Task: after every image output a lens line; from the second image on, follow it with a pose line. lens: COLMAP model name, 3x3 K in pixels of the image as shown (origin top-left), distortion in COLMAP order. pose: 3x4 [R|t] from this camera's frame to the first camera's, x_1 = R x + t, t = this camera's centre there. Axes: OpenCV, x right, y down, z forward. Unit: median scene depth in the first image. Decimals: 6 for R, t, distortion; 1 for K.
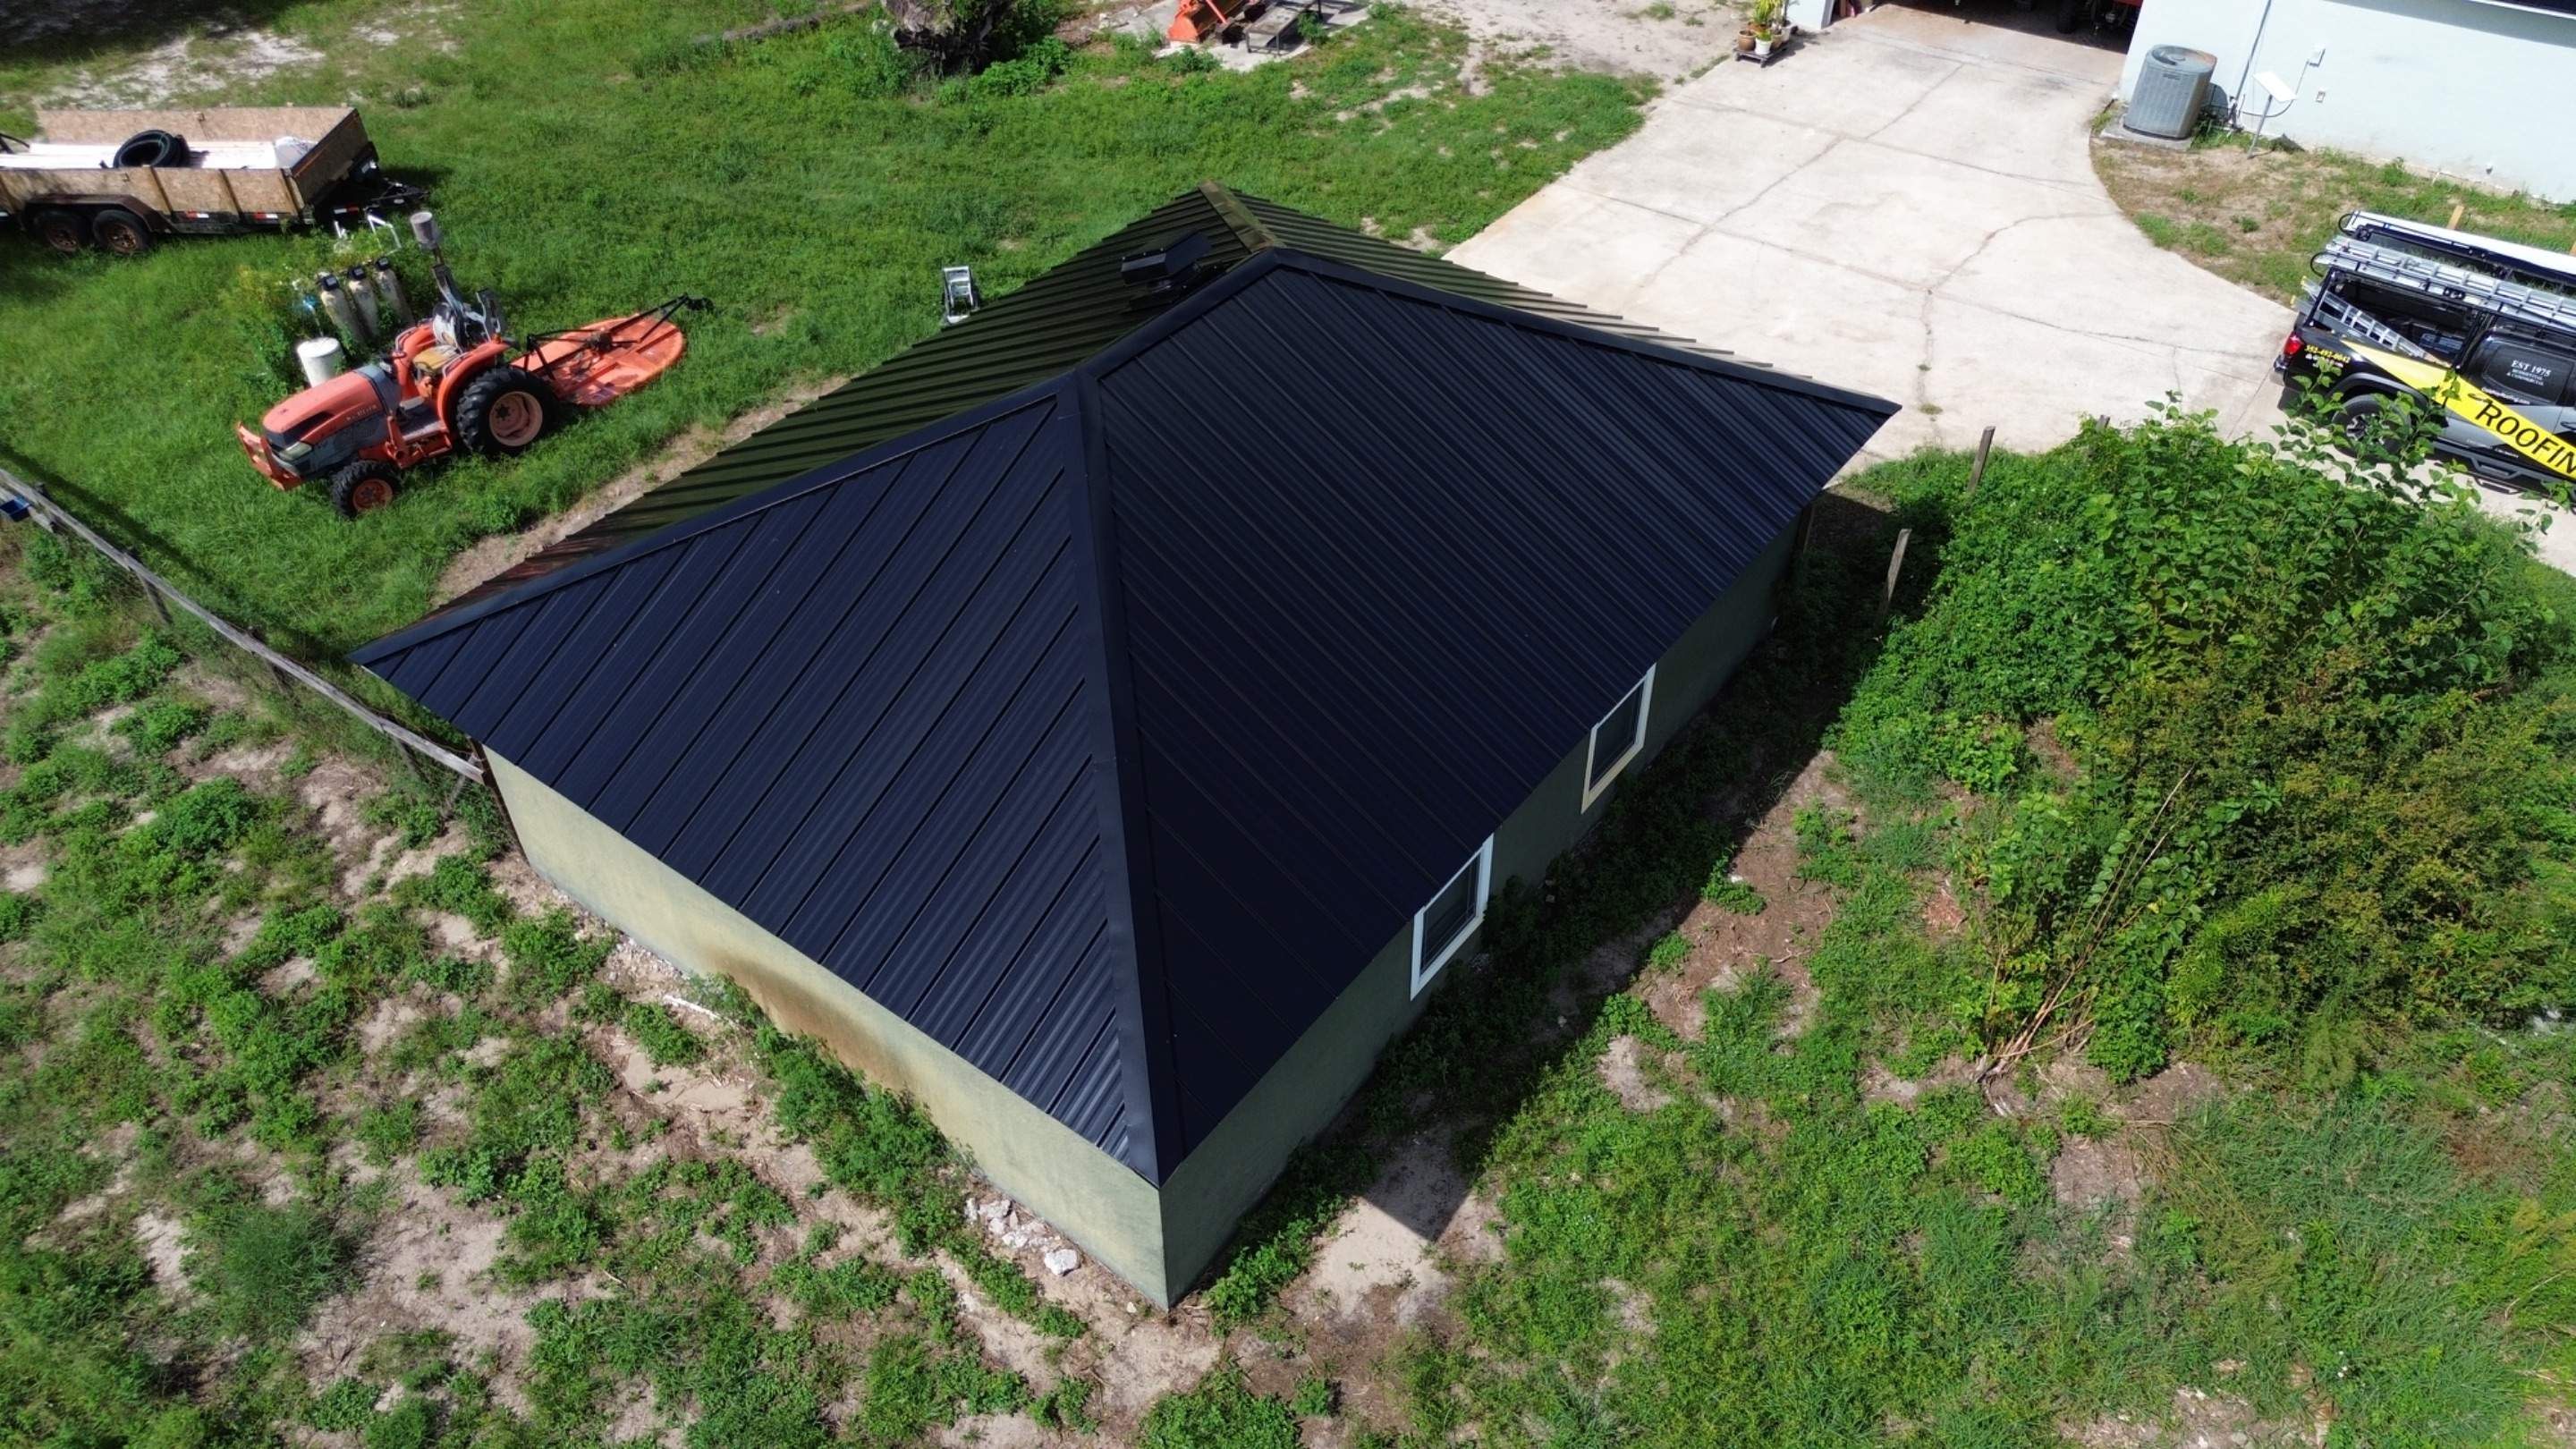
lens RADIAL K [[1825.6, 0, 1280.0], [0, 1825.6, 728.4], [0, 0, 1]] dist [0.066130, -0.061538]
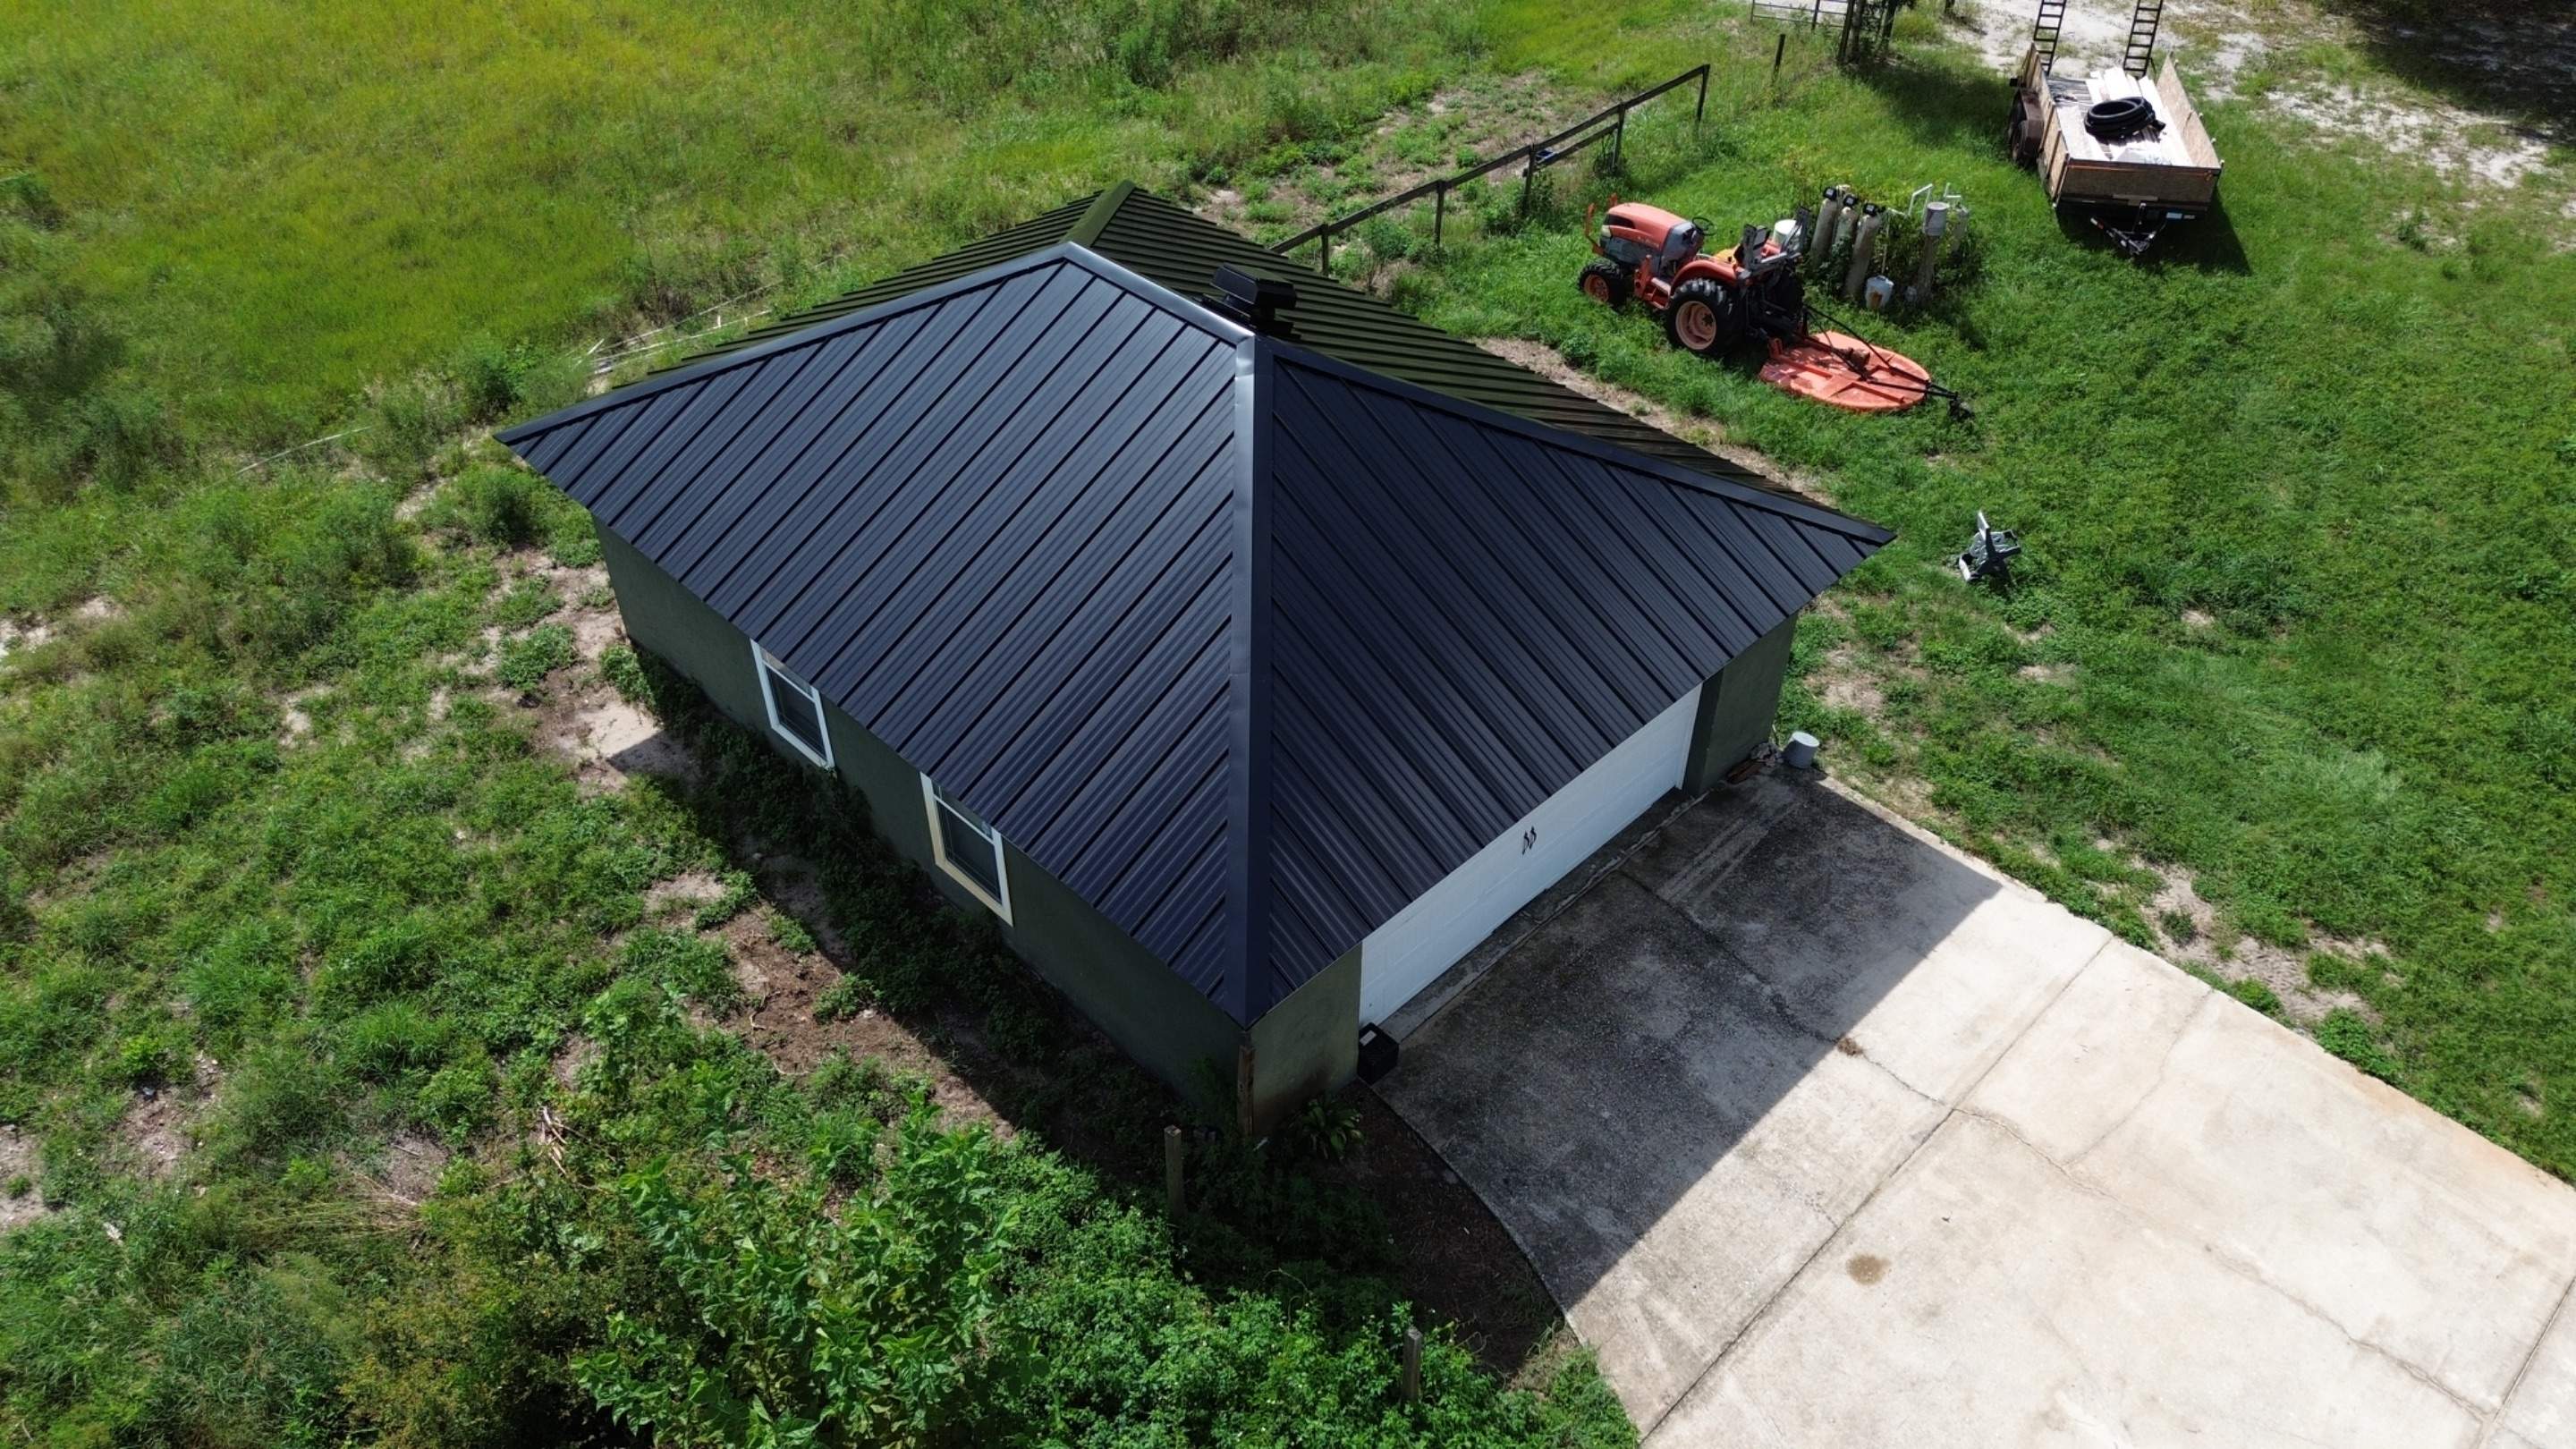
lens RADIAL K [[1830.8, 0, 1281.8], [0, 1830.8, 725.9], [0, 0, 1]] dist [0.069611, -0.071170]
pose [[-0.139007, 0.655479, -0.742310, 0.626574], [-0.649660, 0.505379, 0.567920, -0.518652], [0.747408, 0.561194, 0.355588, 0.533459]]
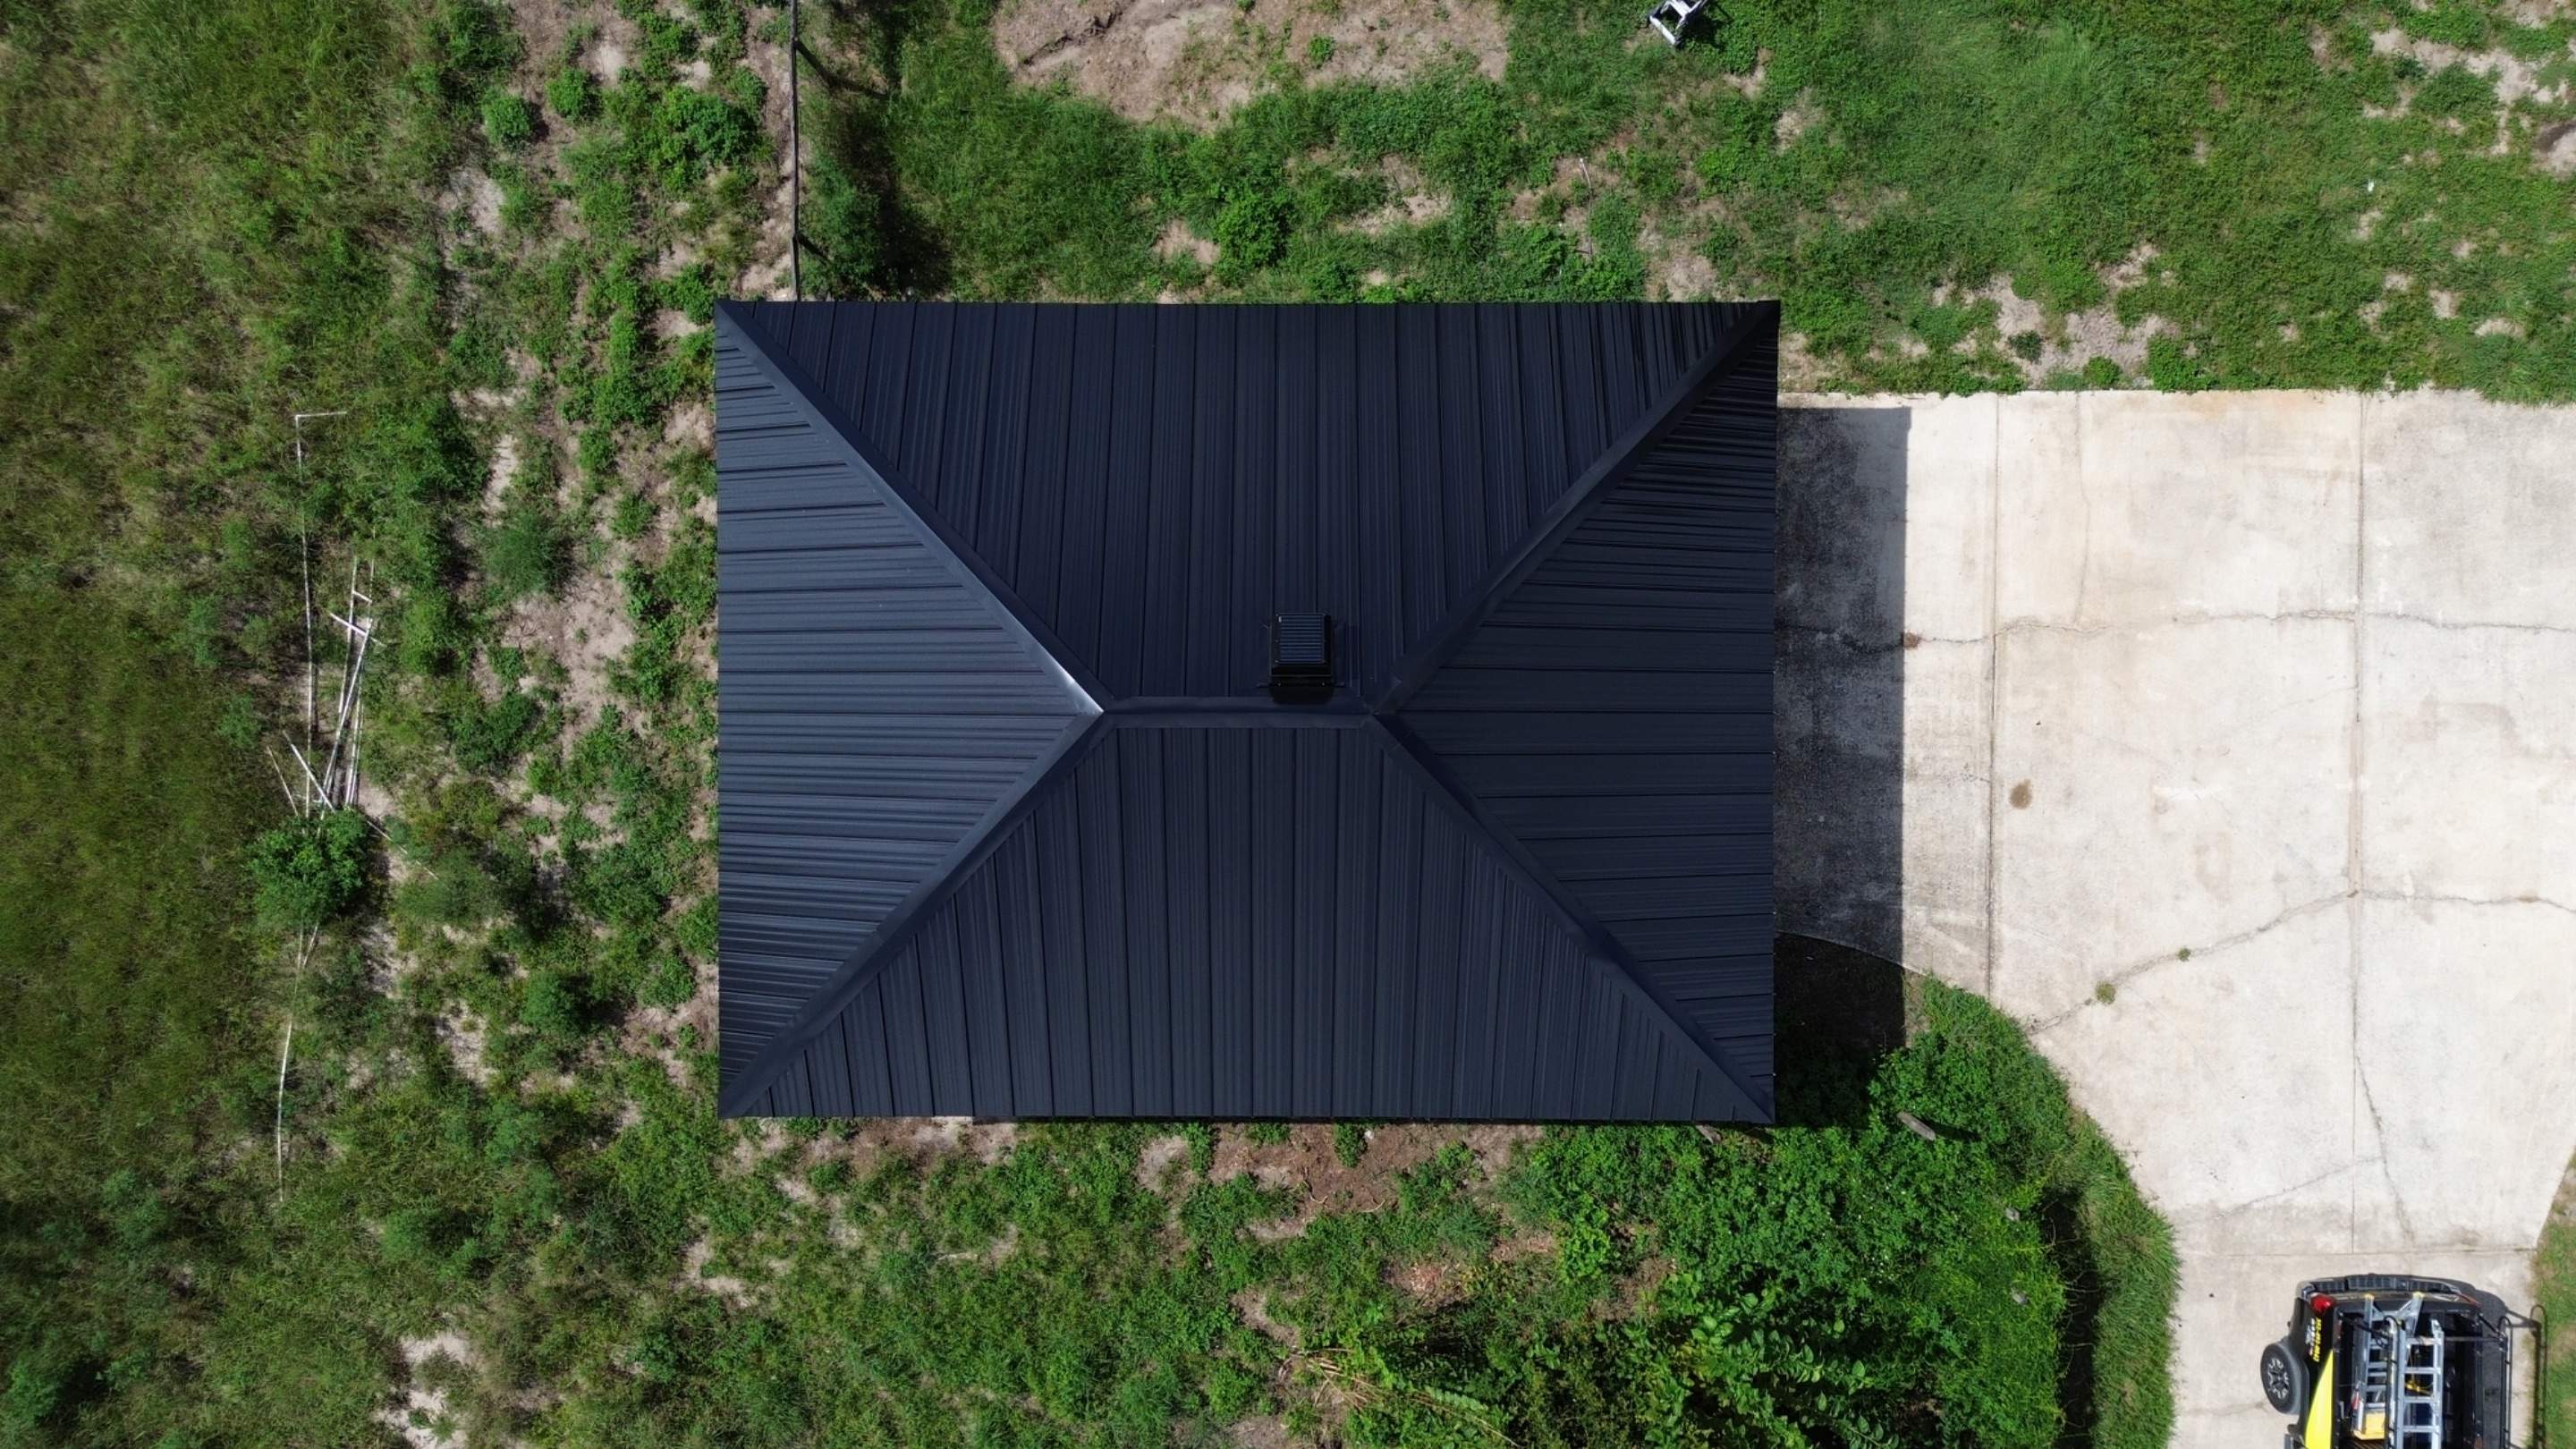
lens RADIAL K [[1825.6, 0, 1280.0], [0, 1825.6, 728.4], [0, 0, 1]] dist [0.066130, -0.061538]
pose [[0.603278, 0.797439, 0.012081, -0.029642], [-0.520815, 0.382444, 0.763209, -0.737759], [0.603993, -0.466720, 0.646038, 0.179061]]
